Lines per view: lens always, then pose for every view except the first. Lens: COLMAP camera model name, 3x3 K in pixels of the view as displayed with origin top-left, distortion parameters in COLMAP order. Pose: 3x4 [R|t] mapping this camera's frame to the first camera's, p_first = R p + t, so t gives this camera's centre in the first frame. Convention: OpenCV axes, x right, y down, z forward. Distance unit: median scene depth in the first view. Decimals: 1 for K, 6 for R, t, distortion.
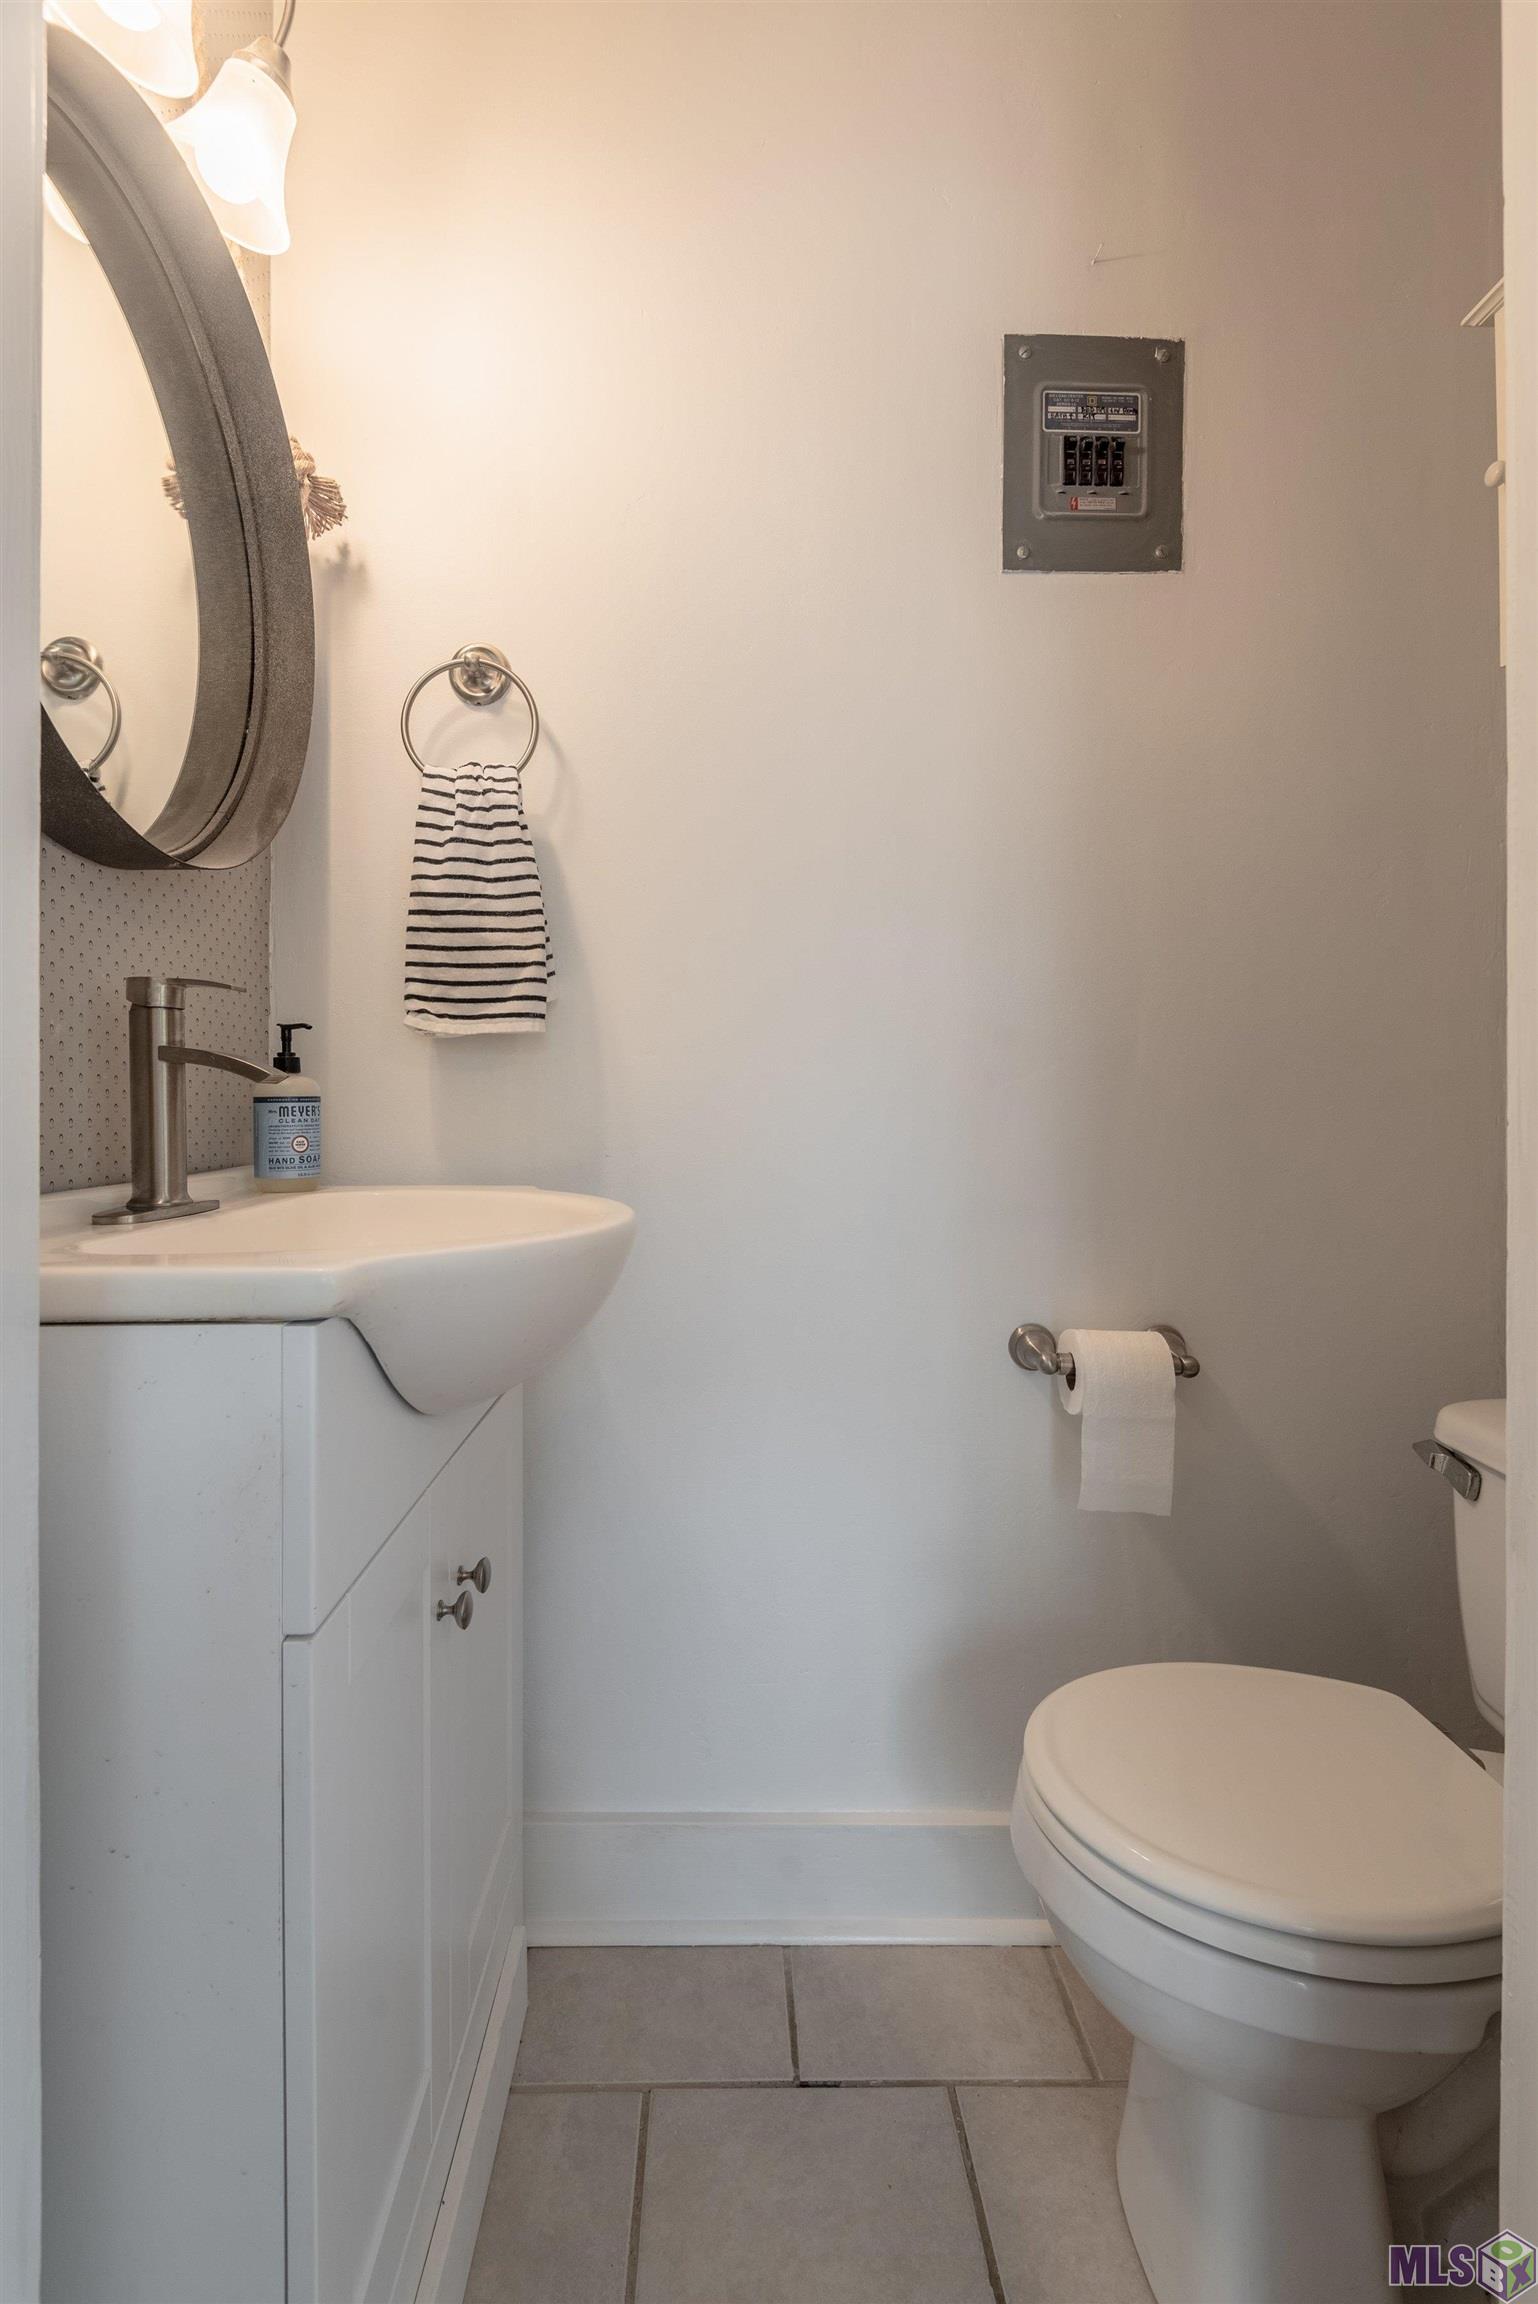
lens RADIAL K [[1069.3, 0, 765.8], [0, 1069.3, 1145.3], [0, 0, 1]] dist [0.005075, -0.000161]
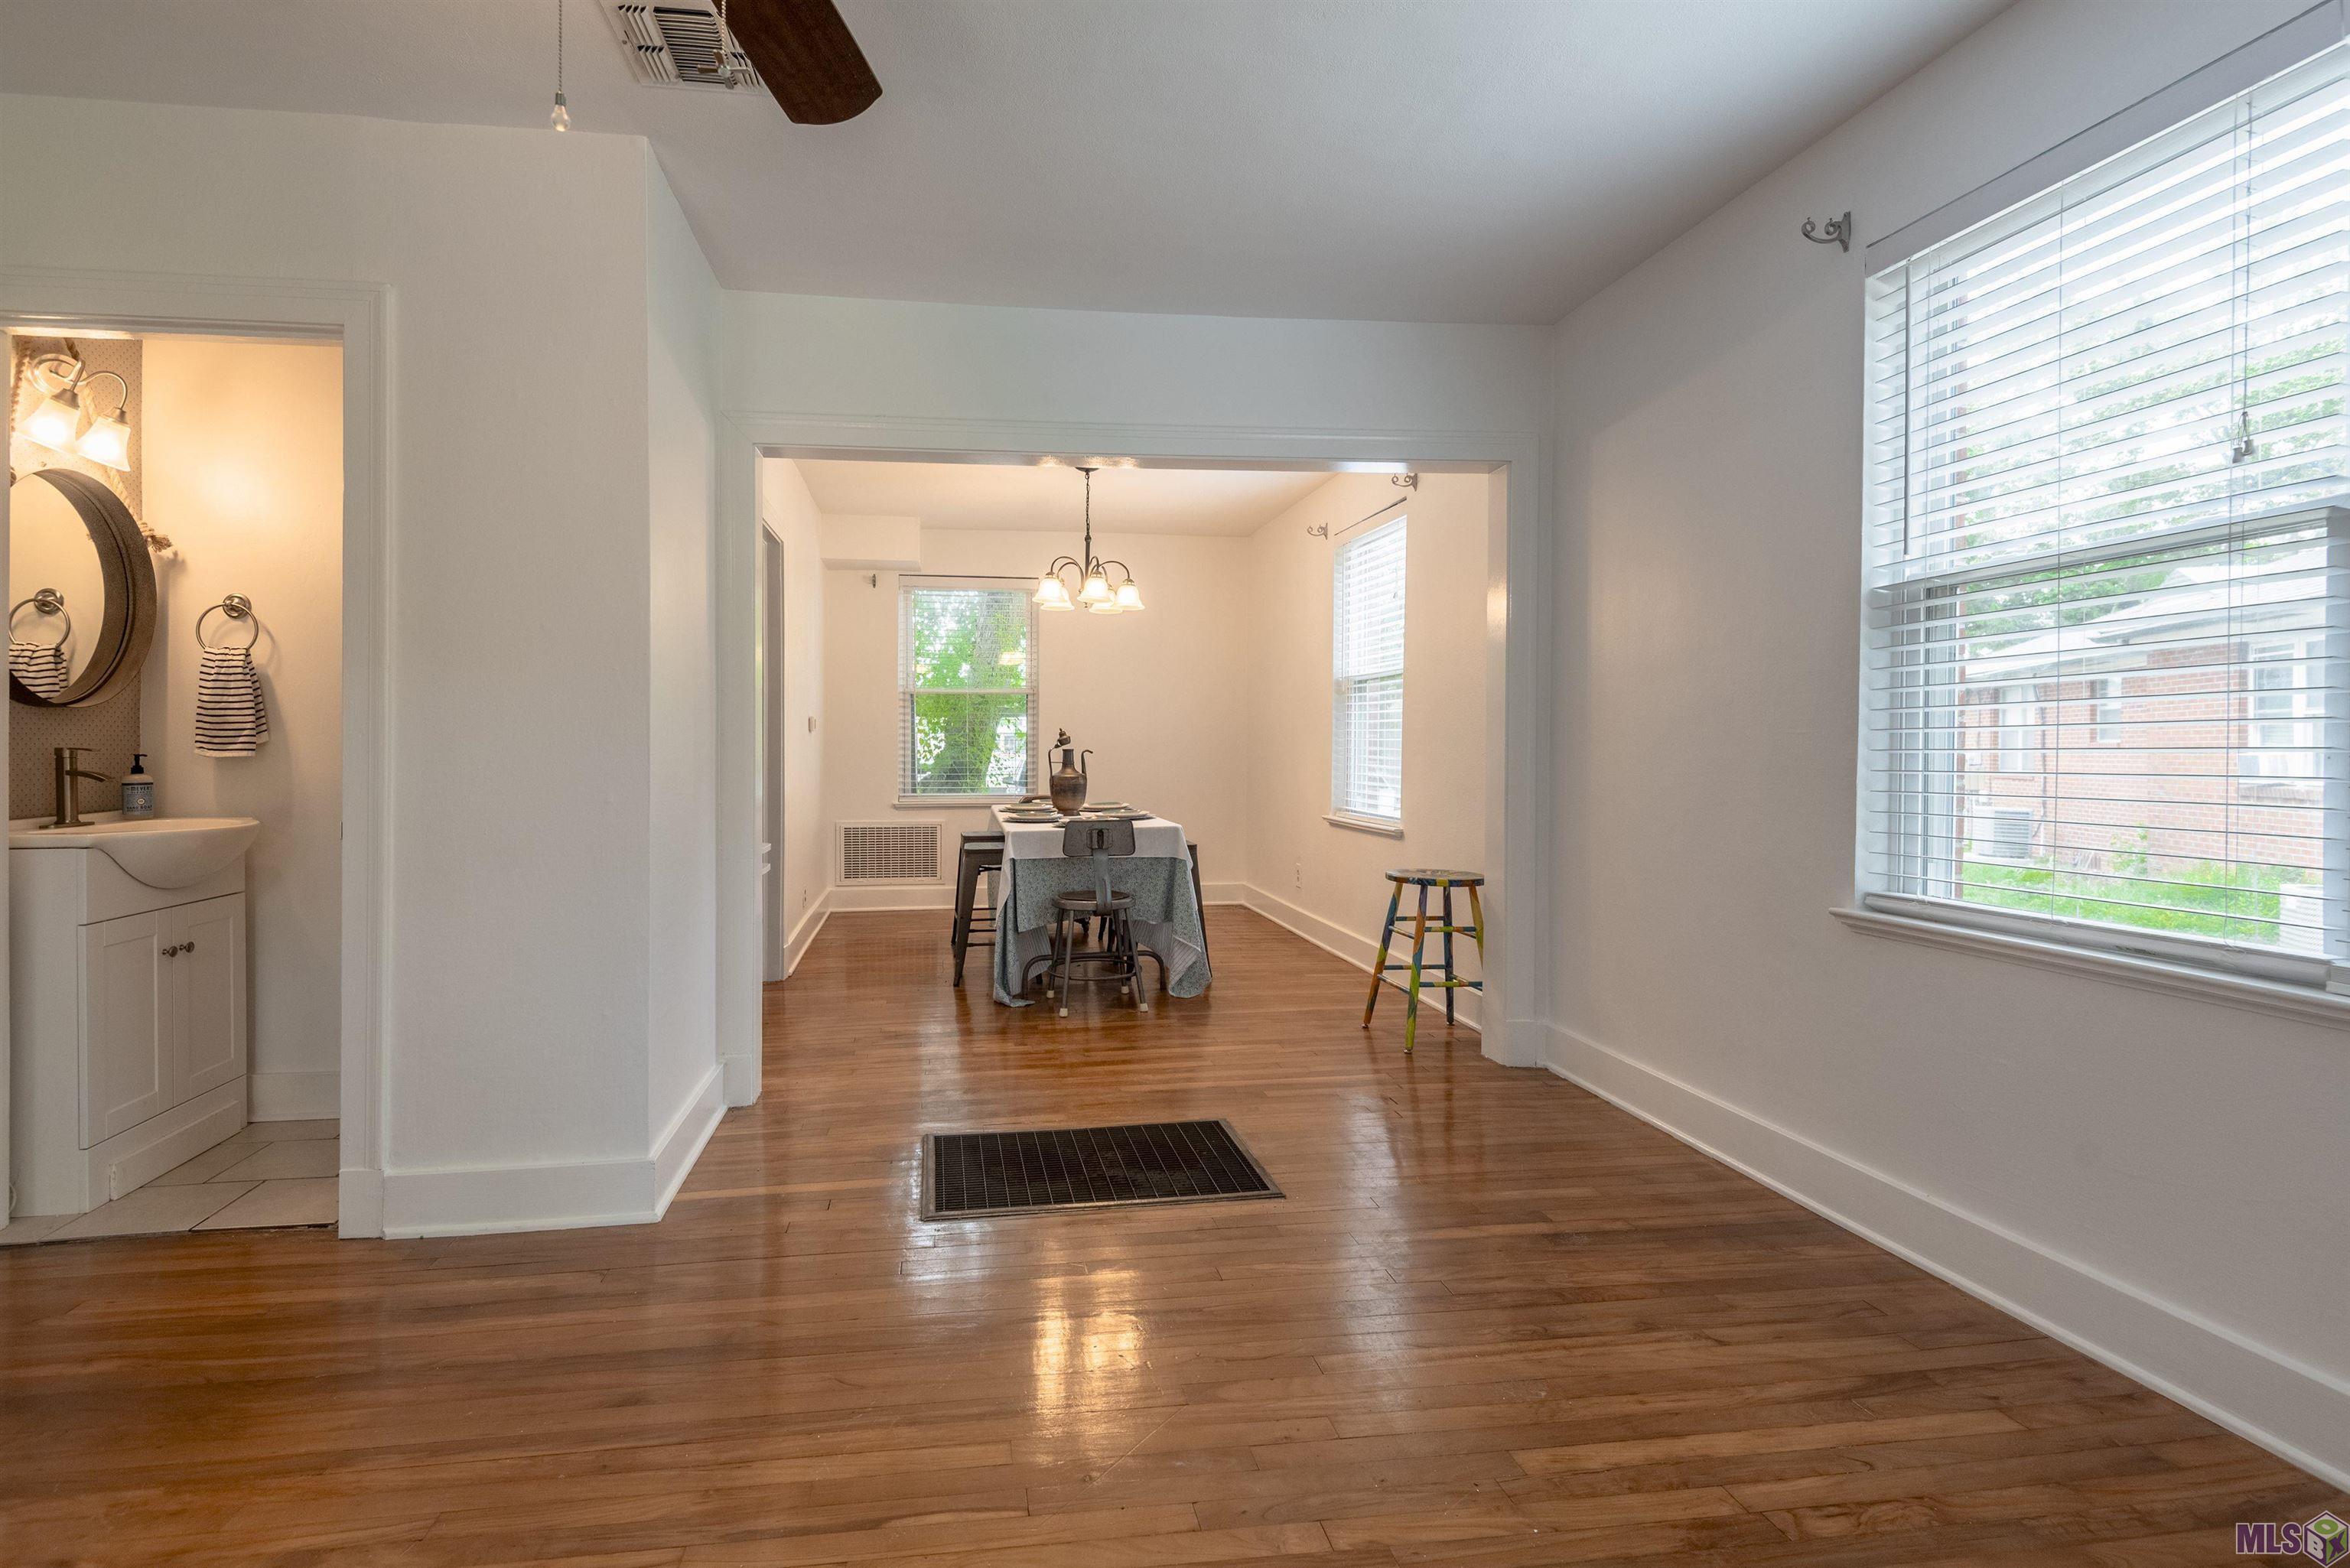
lens RADIAL K [[1090.6, 0, 1108.2], [0, 1090.6, 779.7], [0, 0, 1]] dist [0.005075, -0.000161]
pose [[0.991384, -0.002615, 0.130963, 1.527230], [0.001890, 0.999982, 0.005658, -0.061791], [-0.130976, -0.005362, 0.991371, -1.925956]]
